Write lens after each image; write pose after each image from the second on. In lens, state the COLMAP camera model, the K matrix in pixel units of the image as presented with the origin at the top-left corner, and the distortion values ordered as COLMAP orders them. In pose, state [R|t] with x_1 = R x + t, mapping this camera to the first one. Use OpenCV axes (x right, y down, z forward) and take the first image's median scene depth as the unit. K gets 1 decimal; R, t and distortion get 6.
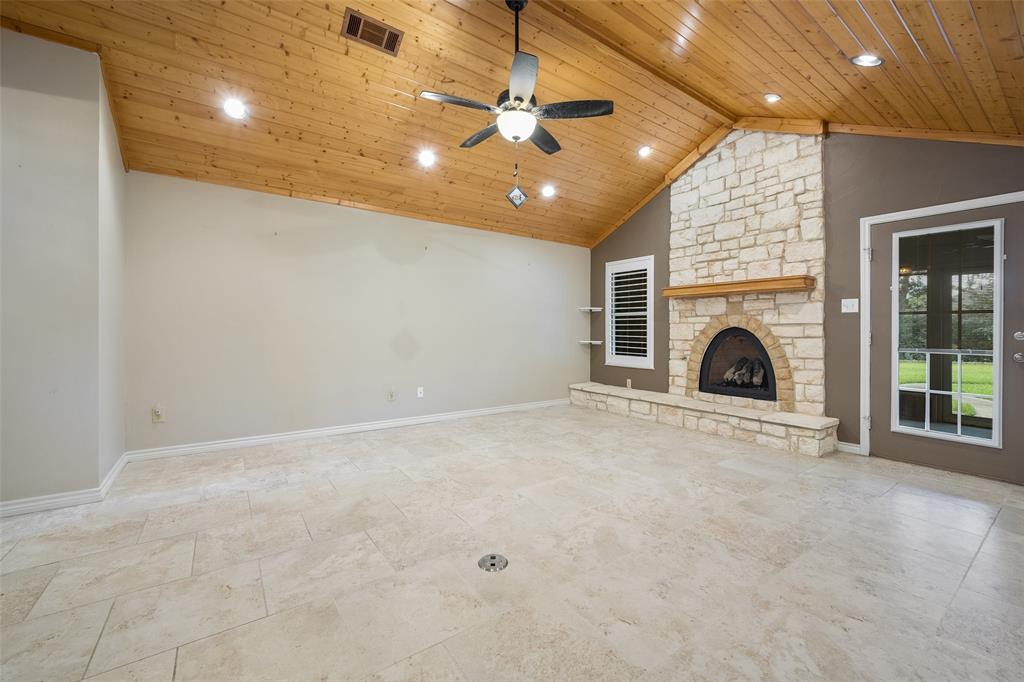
lens RADIAL K [[412.2, 0, 508.9], [0, 412.2, 332.0], [0, 0, 1]] dist [-0.001175, -0.000208]
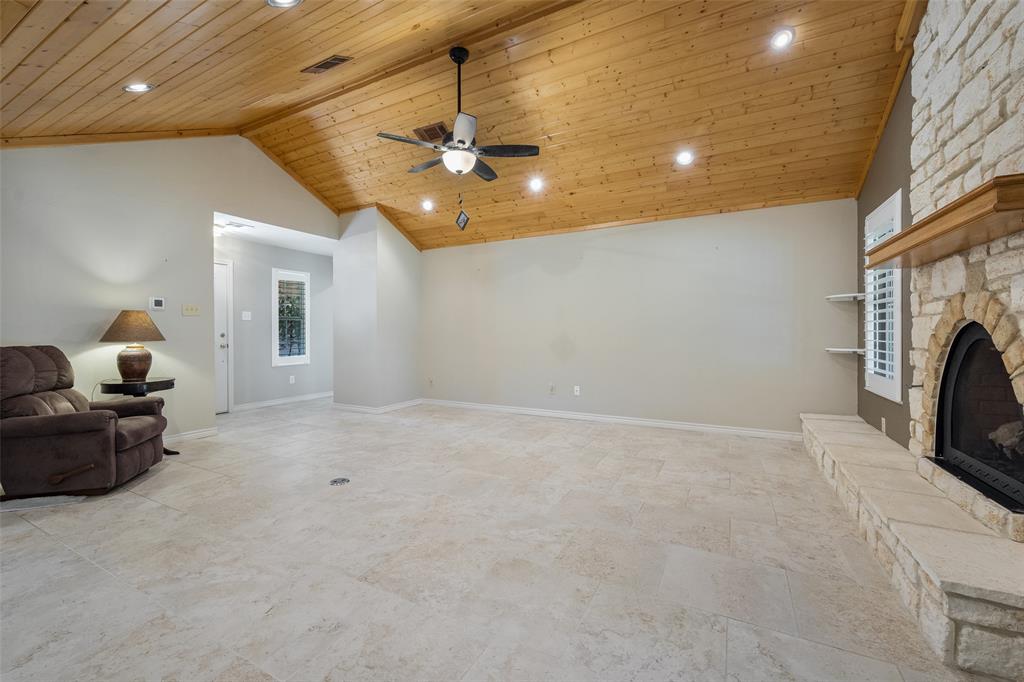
lens RADIAL K [[412.2, 0, 508.9], [0, 412.2, 332.0], [0, 0, 1]] dist [-0.001175, -0.000208]
pose [[0.453278, -0.009417, -0.891320, 1.127730], [0.003114, 0.999955, -0.008981, 0.002606], [0.891364, 0.001296, 0.453287, 0.585300]]
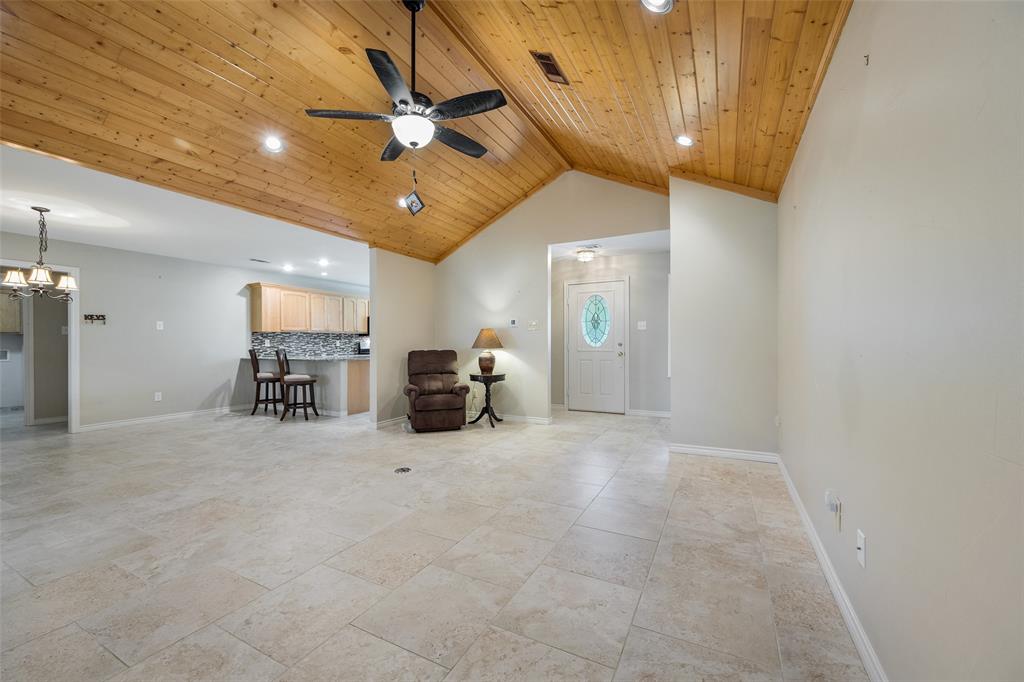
lens RADIAL K [[403.4, 0, 512.0], [0, 403.4, 341.0], [0, 0, 1]] dist [-0.000962, -0.000322]
pose [[-0.884536, -0.003055, -0.466461, 0.254102], [0.000350, 0.999974, -0.007212, -0.005793], [0.466471, -0.006542, -0.884512, 1.919802]]
